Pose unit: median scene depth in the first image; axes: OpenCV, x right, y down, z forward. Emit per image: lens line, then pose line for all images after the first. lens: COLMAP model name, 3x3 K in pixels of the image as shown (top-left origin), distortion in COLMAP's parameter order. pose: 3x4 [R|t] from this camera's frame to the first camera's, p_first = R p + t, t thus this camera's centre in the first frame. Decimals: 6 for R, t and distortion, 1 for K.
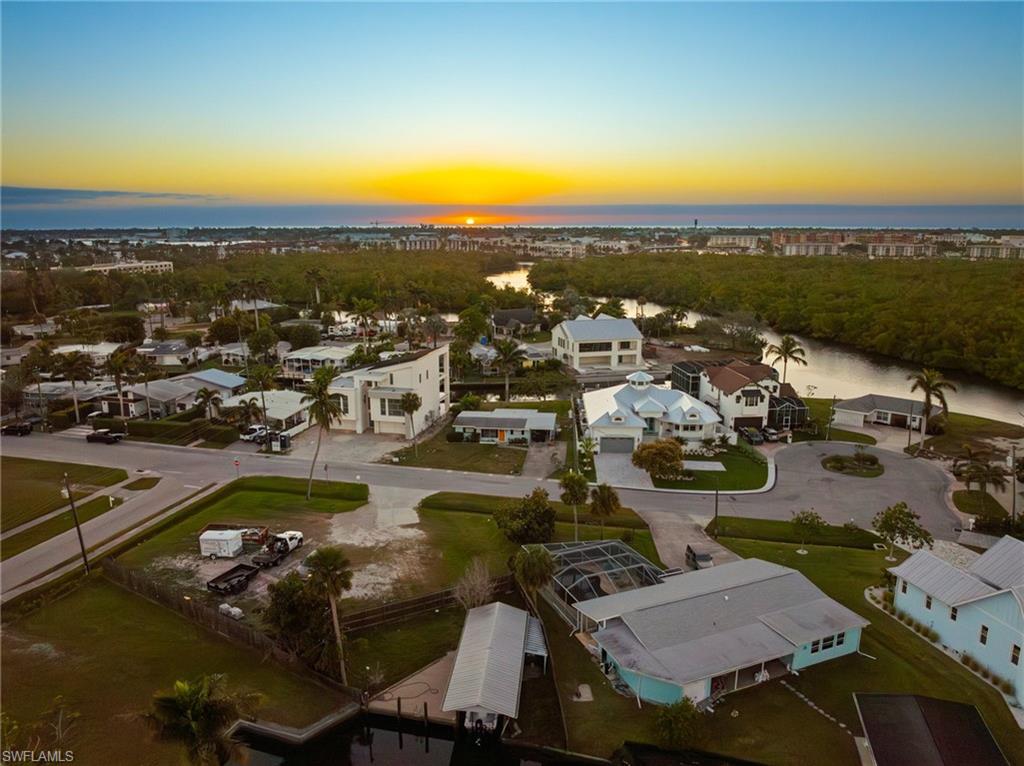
lens RADIAL K [[728.3, 0, 512.0], [0, 728.3, 383.0], [0, 0, 1]] dist [-0.032435, -0.006281]
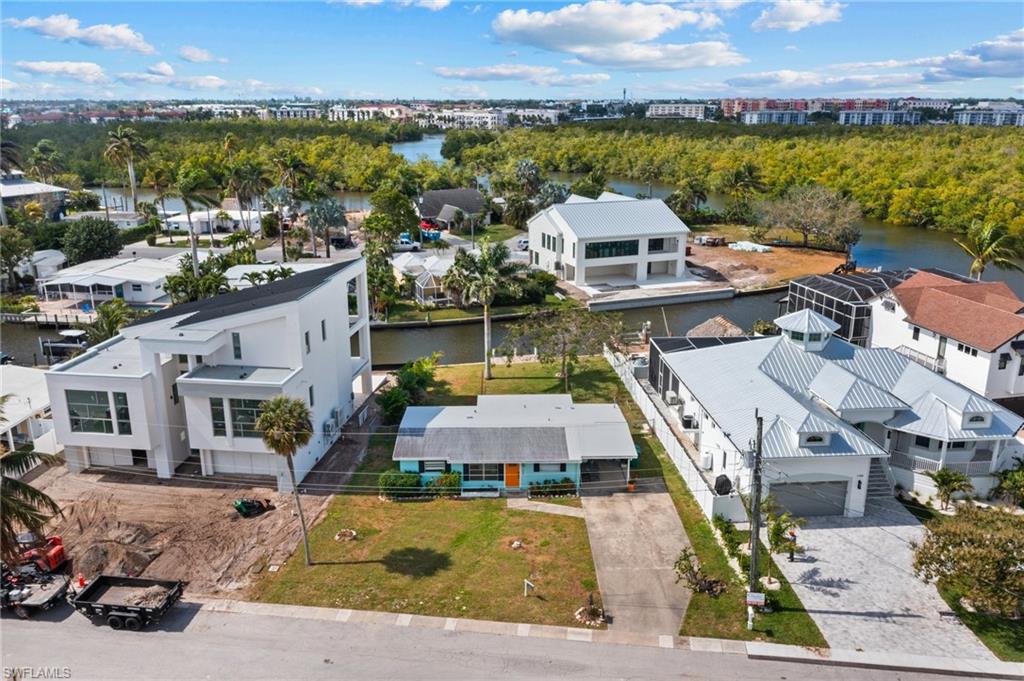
lens RADIAL K [[825.3, 0, 512.0], [0, 825.3, 340.5], [0, 0, 1]] dist [-0.006882, 0.007837]
pose [[0.992004, -0.036026, 0.120954, -0.067347], [0.027465, 0.997047, 0.071718, -0.038322], [-0.123180, -0.067823, 0.990064, 0.519471]]
